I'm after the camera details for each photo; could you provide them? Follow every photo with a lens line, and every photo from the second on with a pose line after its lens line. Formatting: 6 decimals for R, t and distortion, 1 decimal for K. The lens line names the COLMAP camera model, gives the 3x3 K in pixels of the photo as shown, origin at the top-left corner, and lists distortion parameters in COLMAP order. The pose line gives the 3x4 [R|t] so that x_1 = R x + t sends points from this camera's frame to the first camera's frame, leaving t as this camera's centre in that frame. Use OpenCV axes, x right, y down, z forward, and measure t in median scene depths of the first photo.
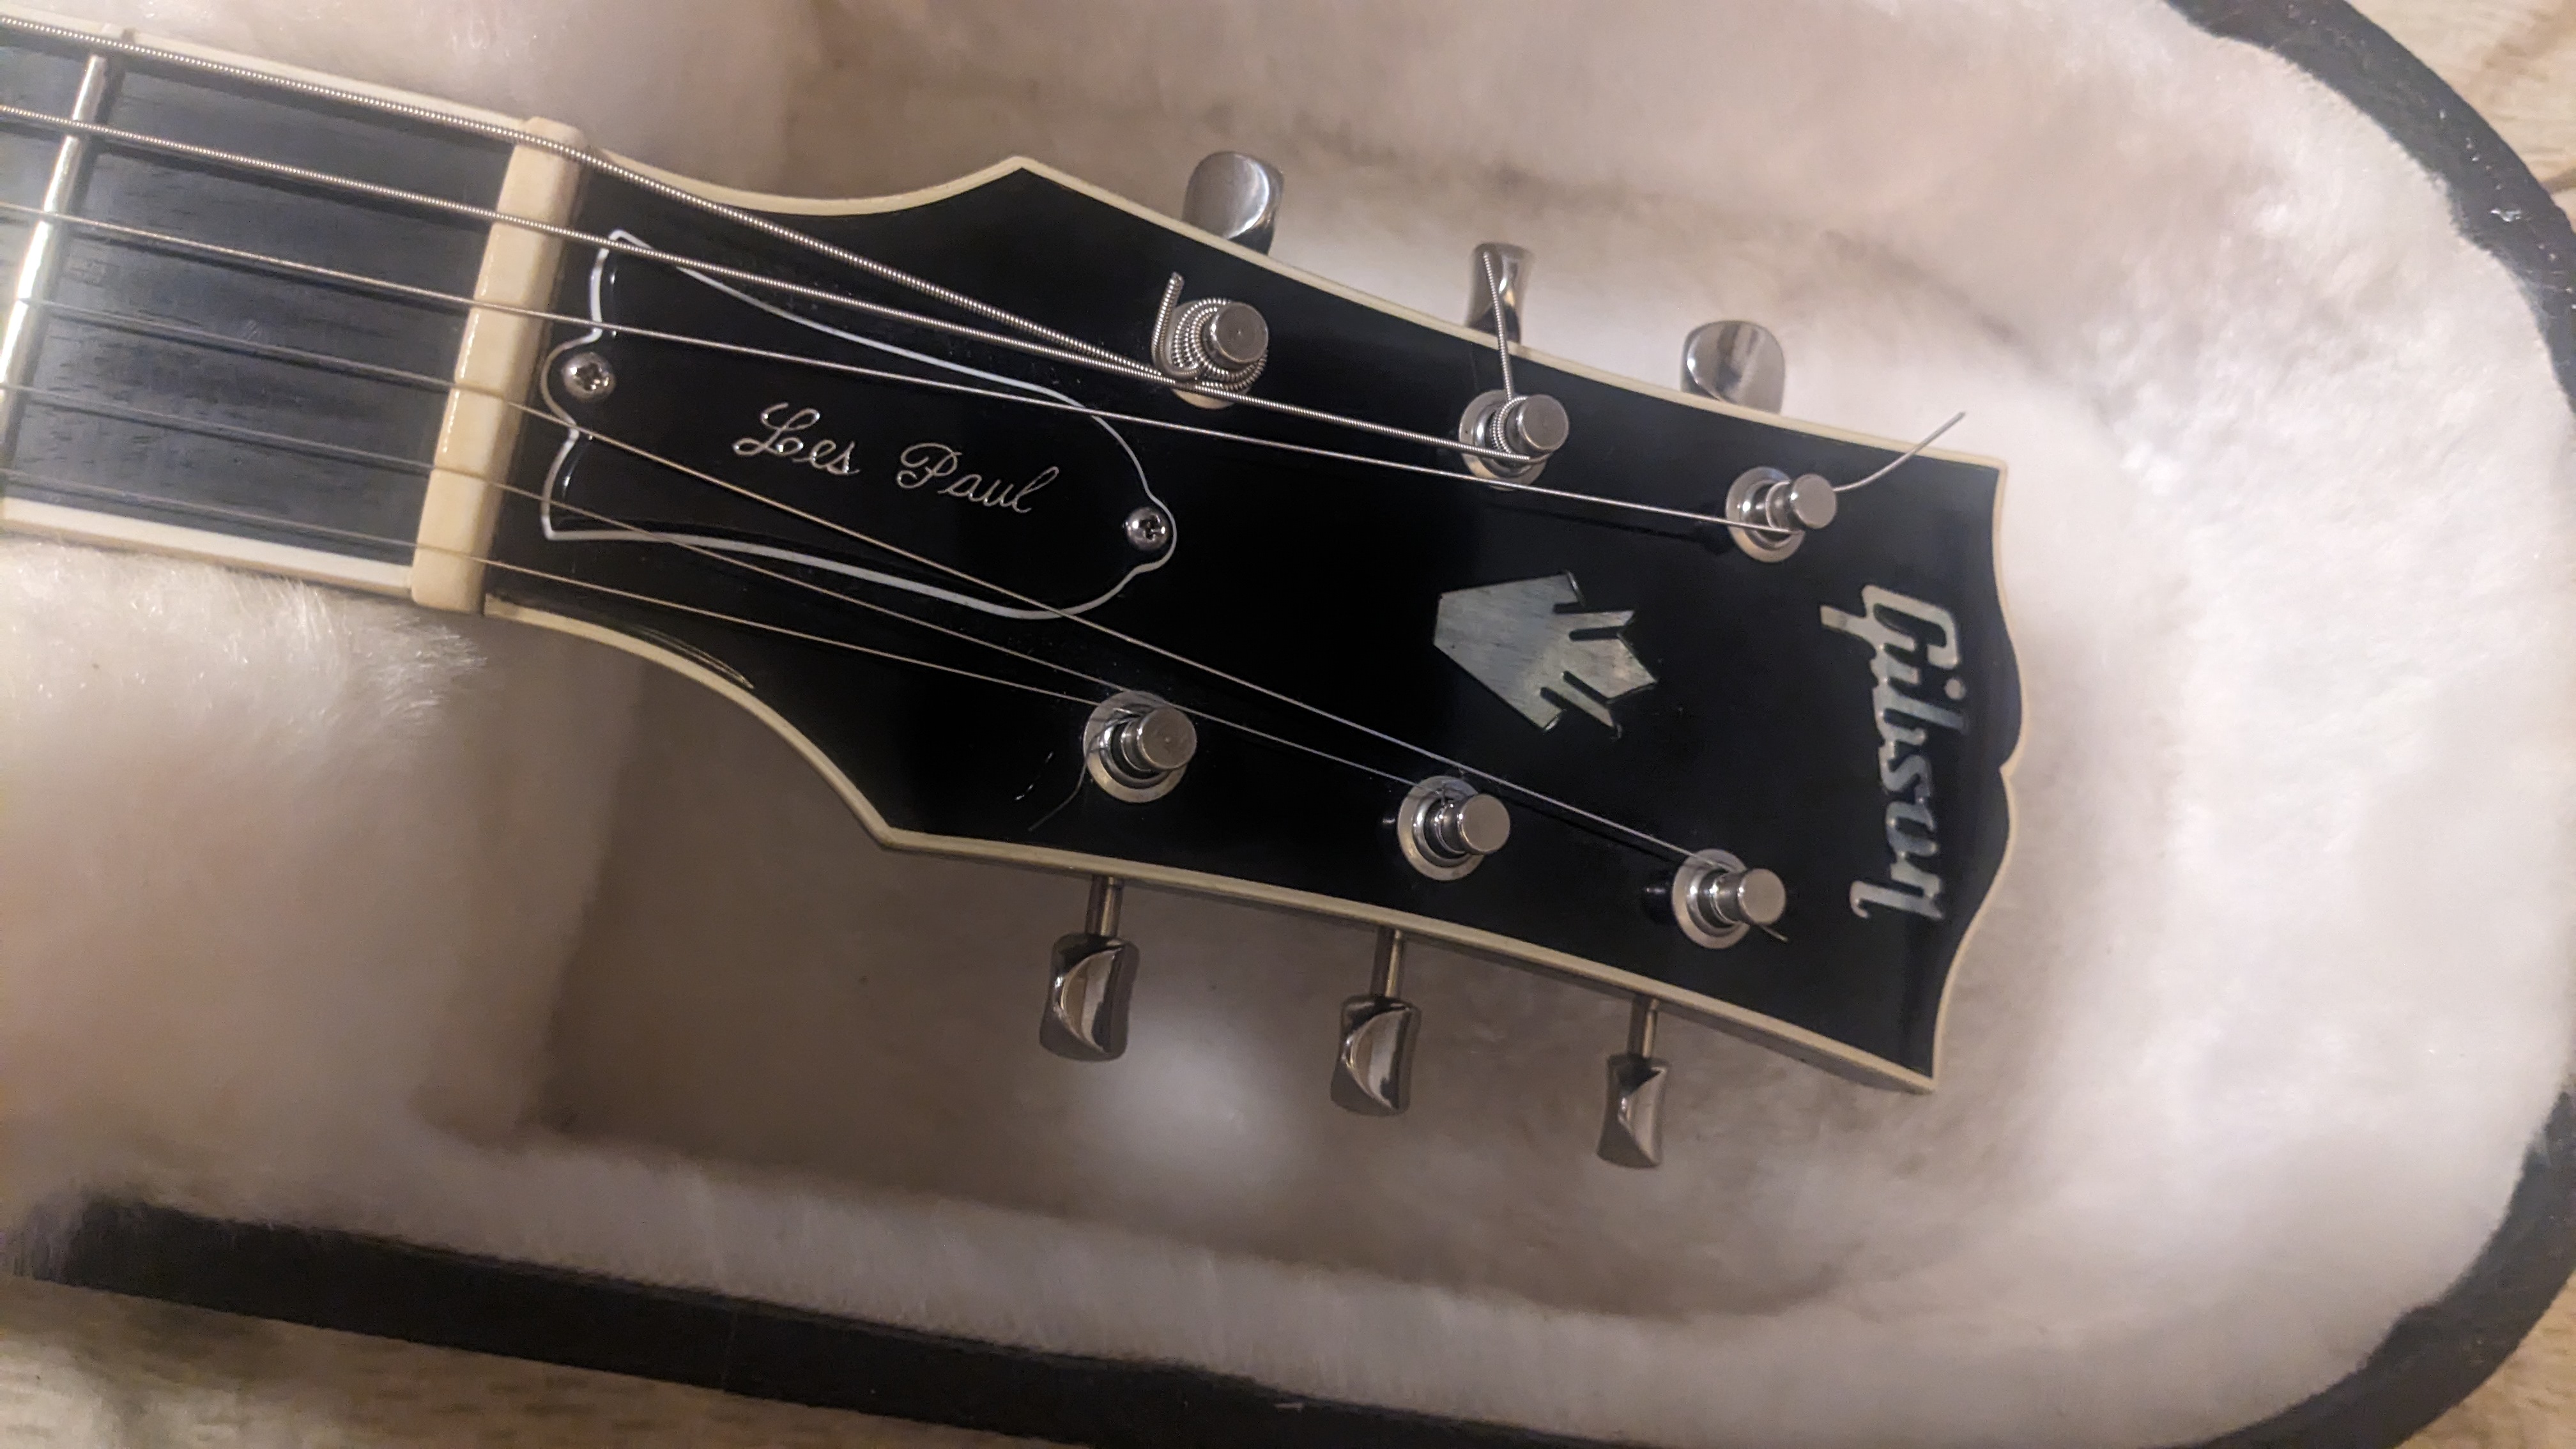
lens RADIAL K [[2034.8, 0, 1287.0], [0, 2034.8, 725.2], [0, 0, 1]] dist [0.016461, 0.003510]
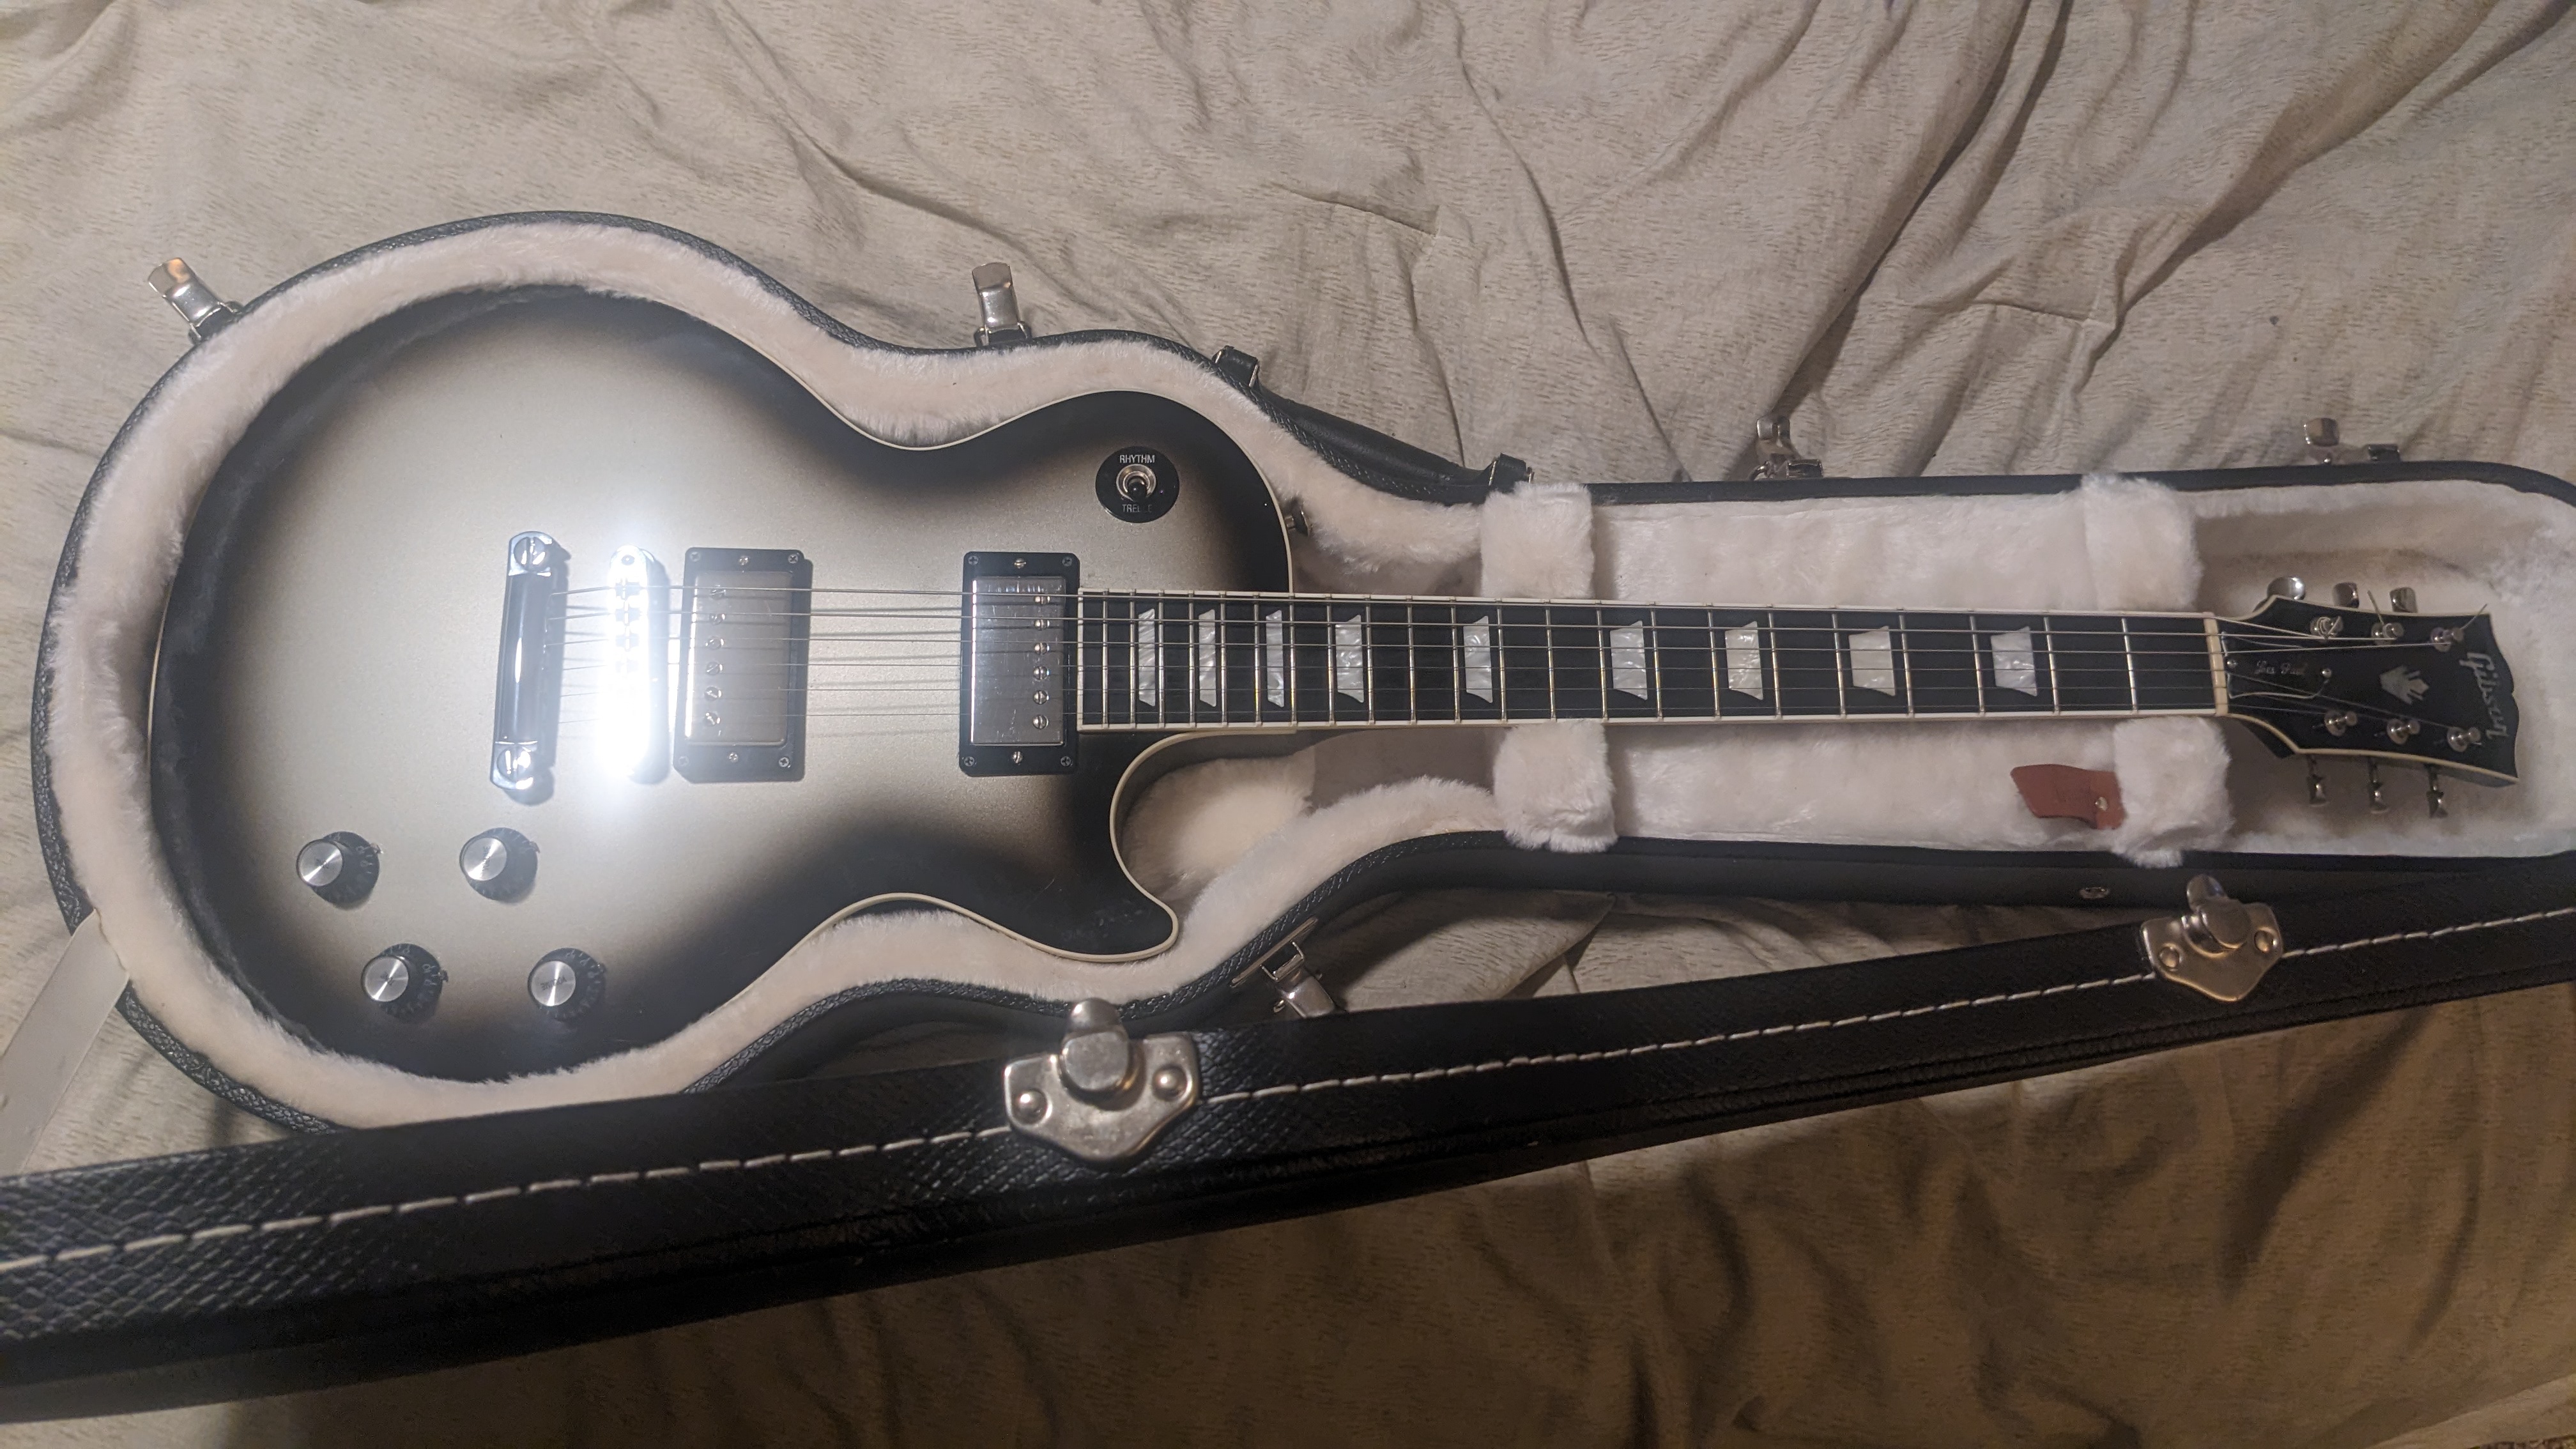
lens RADIAL K [[2034.8, 0, 1288.9], [0, 2034.8, 727.5], [0, 0, 1]] dist [0.016461, 0.003510]
pose [[0.979931, -0.199071, -0.010340, -1.829927], [0.197308, 0.976028, -0.091861, -0.016700], [0.028379, 0.087977, 0.995718, -2.796528]]
